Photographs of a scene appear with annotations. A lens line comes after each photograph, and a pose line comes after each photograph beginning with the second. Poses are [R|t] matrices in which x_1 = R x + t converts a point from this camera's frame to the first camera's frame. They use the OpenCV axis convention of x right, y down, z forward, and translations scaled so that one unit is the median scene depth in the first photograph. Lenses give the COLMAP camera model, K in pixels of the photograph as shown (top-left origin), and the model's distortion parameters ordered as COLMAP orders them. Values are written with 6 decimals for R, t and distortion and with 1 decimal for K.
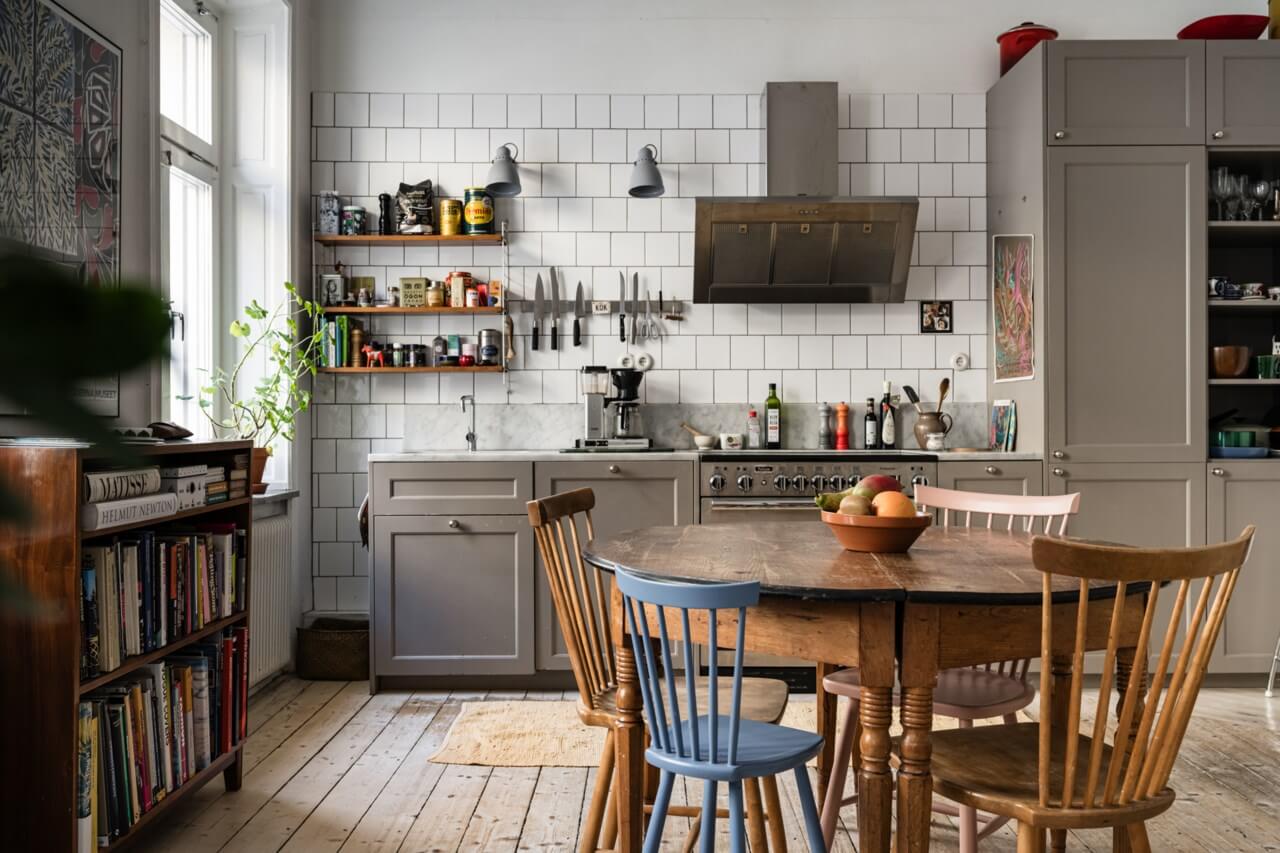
lens RADIAL K [[1212.5, 0, 641.8], [0, 1212.5, 430.3], [0, 0, 1]] dist [0.011971, 0.000000]
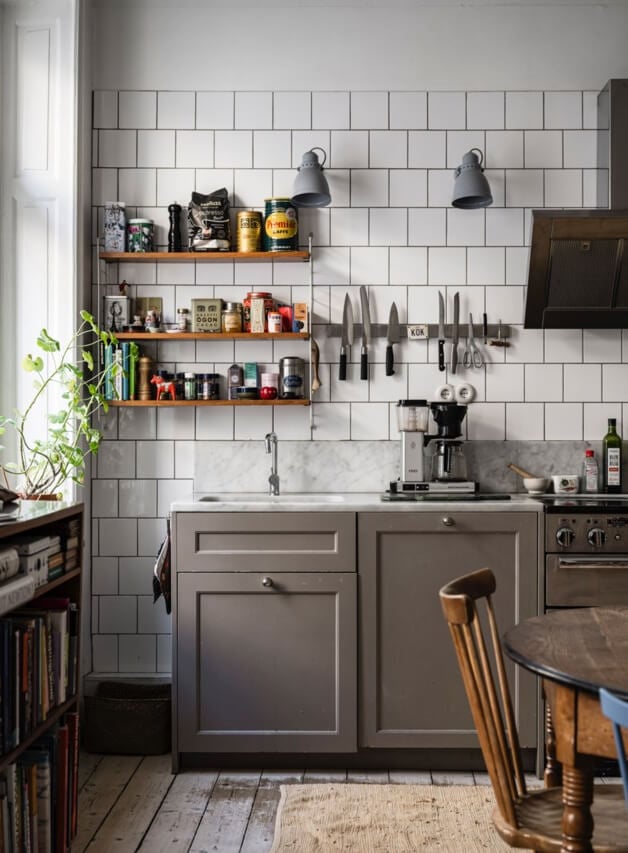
lens RADIAL K [[1378.2, 0, 315.3], [0, 1378.2, 423.0], [0, 0, 1]] dist [0.006667, 0.000000]
pose [[0.999668, 0.002779, -0.025634, -0.085217], [-0.002846, 0.999993, -0.002592, -0.033342], [0.025627, 0.002664, 0.999668, -0.006940]]
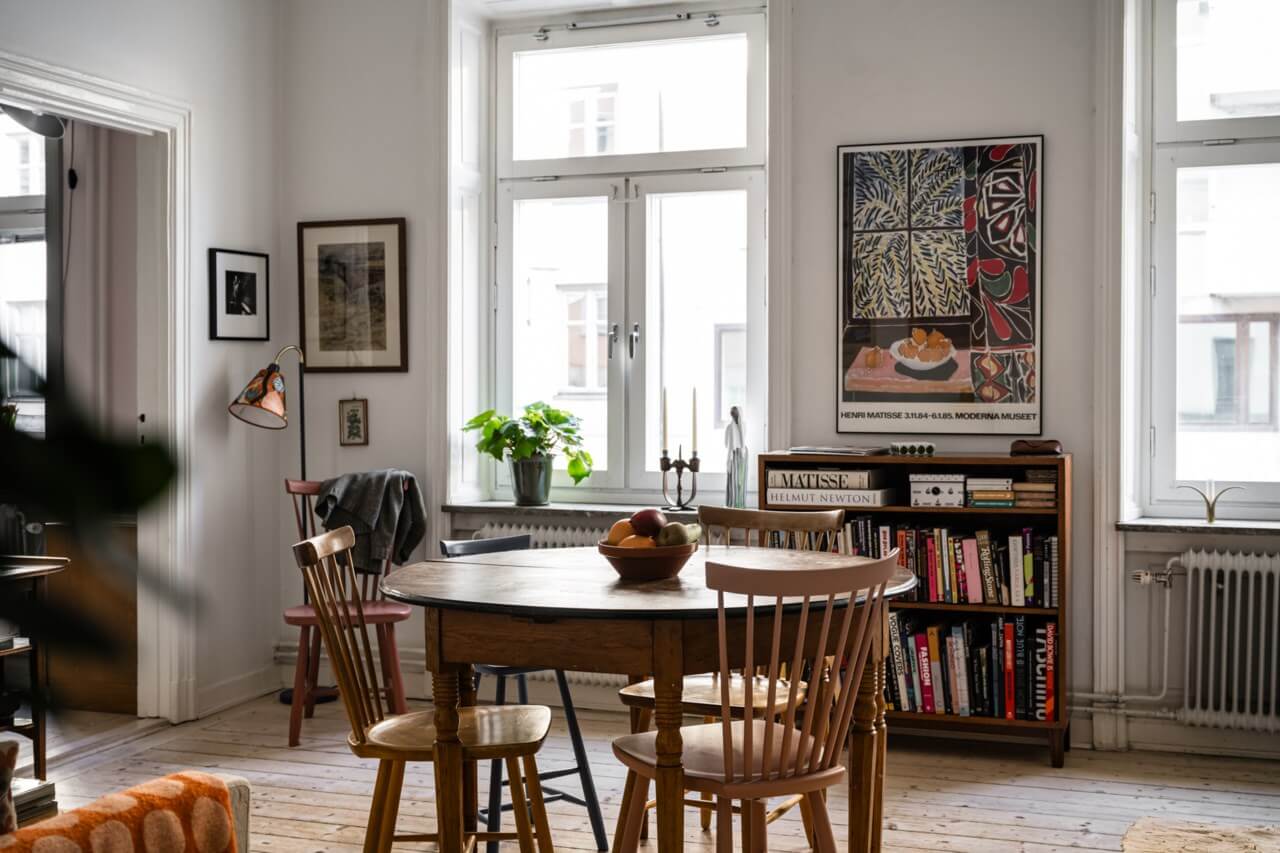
lens RADIAL K [[1540.1, 0, 644.4], [0, 1540.1, 423.8], [0, 0, 1]] dist [0.001248, 0.000000]
pose [[-0.360481, 0.013856, -0.932664, 0.775996], [-0.005727, 0.999838, 0.017068, -0.030963], [0.932749, 0.011494, -0.360343, 0.789682]]
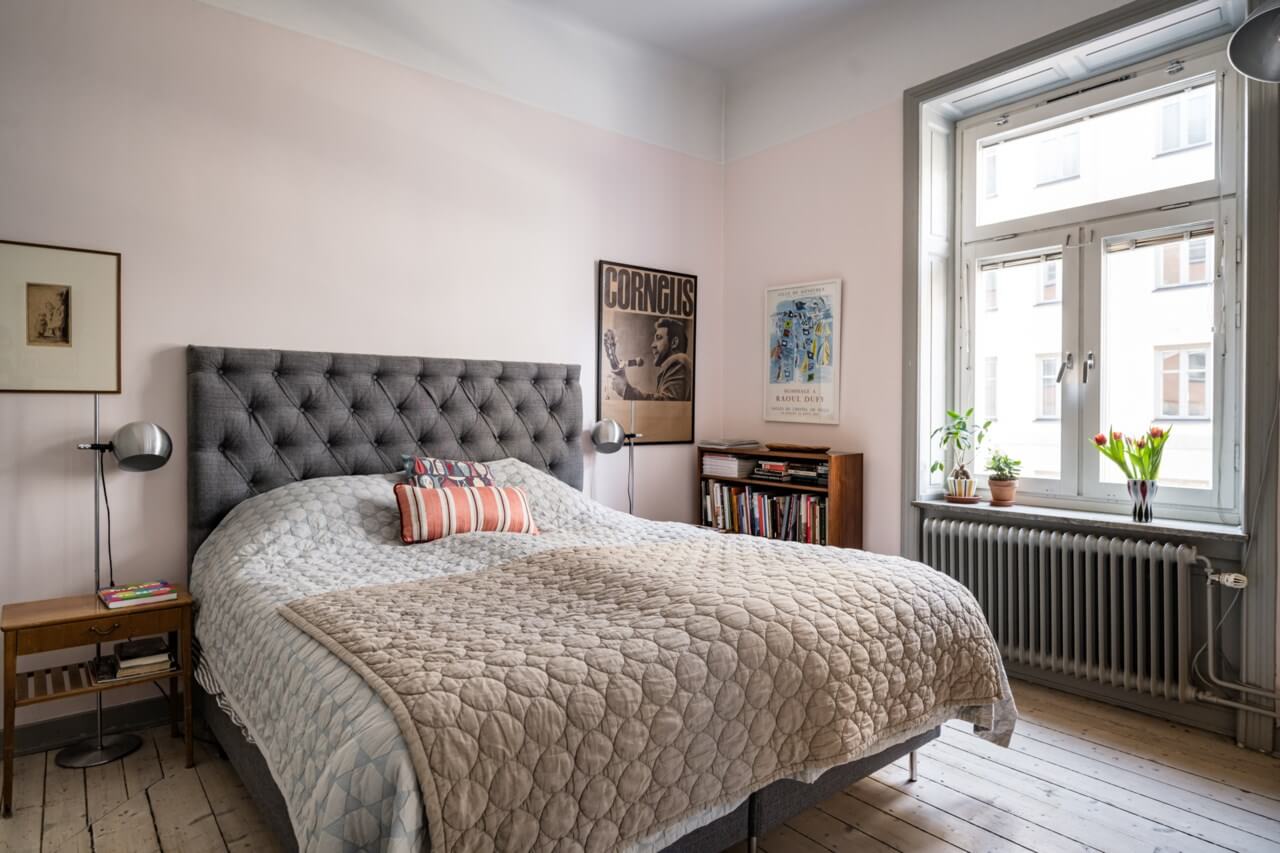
lens RADIAL K [[742.2, 0, 641.2], [0, 742.2, 425.0], [0, 0, 1]] dist [0.002993, 0.002086]
pose [[-0.791210, 0.002747, -0.611539, 0.387390], [-0.005595, 0.999916, 0.011731, -0.029275], [0.611519, 0.012703, -0.791127, 0.633311]]
